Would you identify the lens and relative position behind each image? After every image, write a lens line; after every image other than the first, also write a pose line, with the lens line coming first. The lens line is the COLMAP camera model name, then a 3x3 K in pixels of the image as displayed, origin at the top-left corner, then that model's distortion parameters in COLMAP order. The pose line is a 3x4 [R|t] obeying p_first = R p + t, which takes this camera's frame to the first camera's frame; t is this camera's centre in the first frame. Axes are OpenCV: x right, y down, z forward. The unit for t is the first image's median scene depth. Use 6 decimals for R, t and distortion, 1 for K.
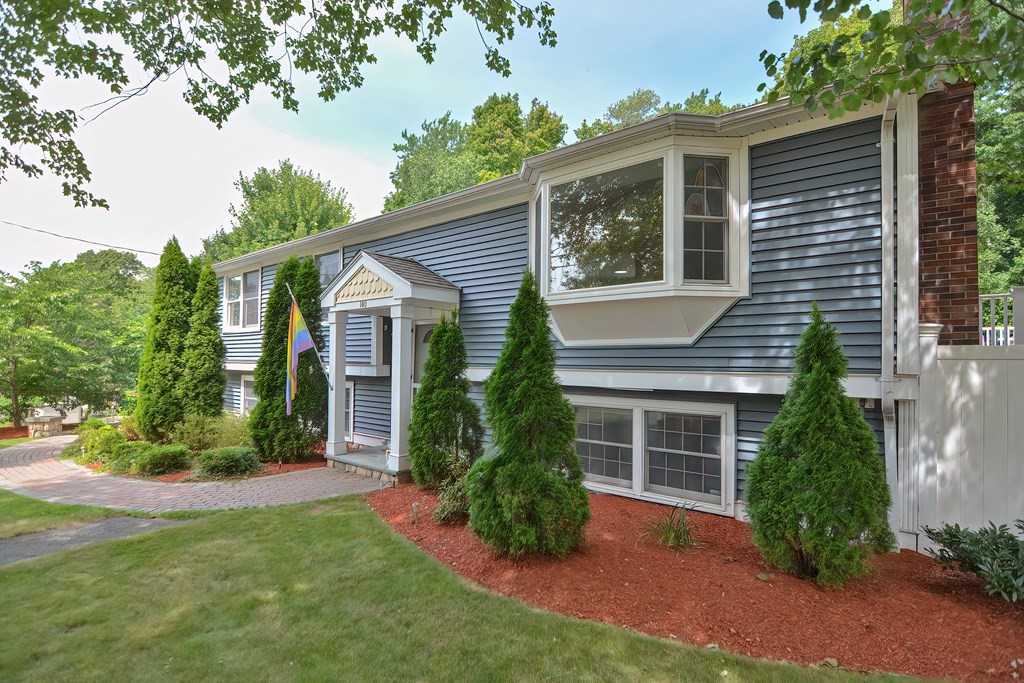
lens RADIAL K [[500.0, 0, 510.0], [0, 500.0, 345.9], [0, 0, 1]] dist [-0.001712, -0.008769]
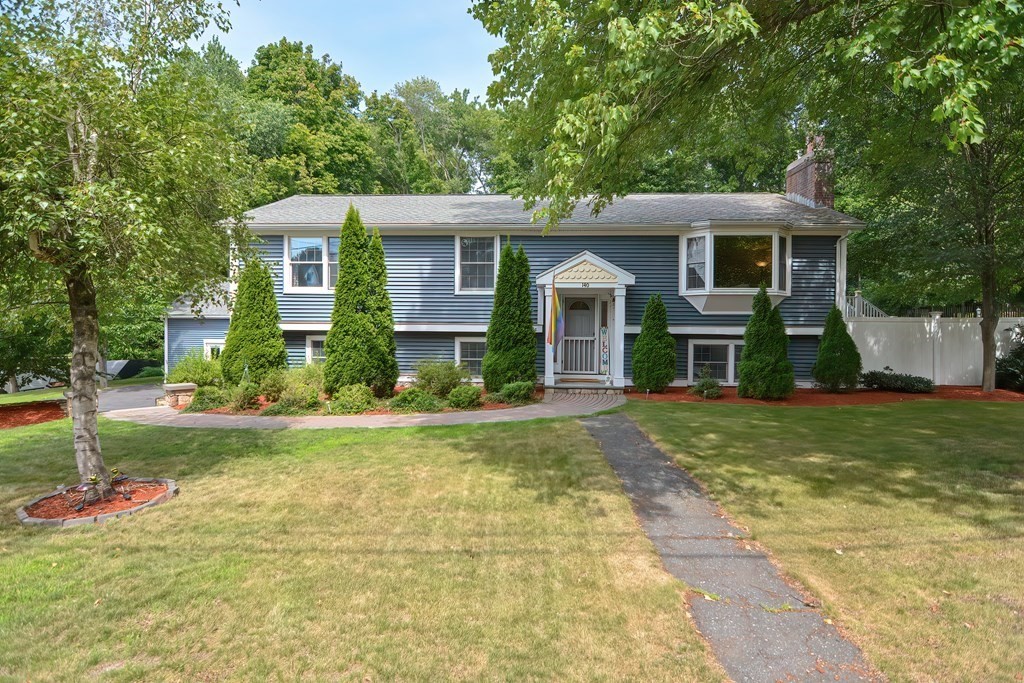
lens RADIAL K [[500.0, 0, 510.0], [0, 500.0, 345.9], [0, 0, 1]] dist [-0.001712, -0.008769]
pose [[0.801623, -0.023011, 0.597387, -1.415870], [-0.018481, 0.997828, 0.063234, 0.011392], [-0.597545, -0.061730, 0.799456, -0.117091]]
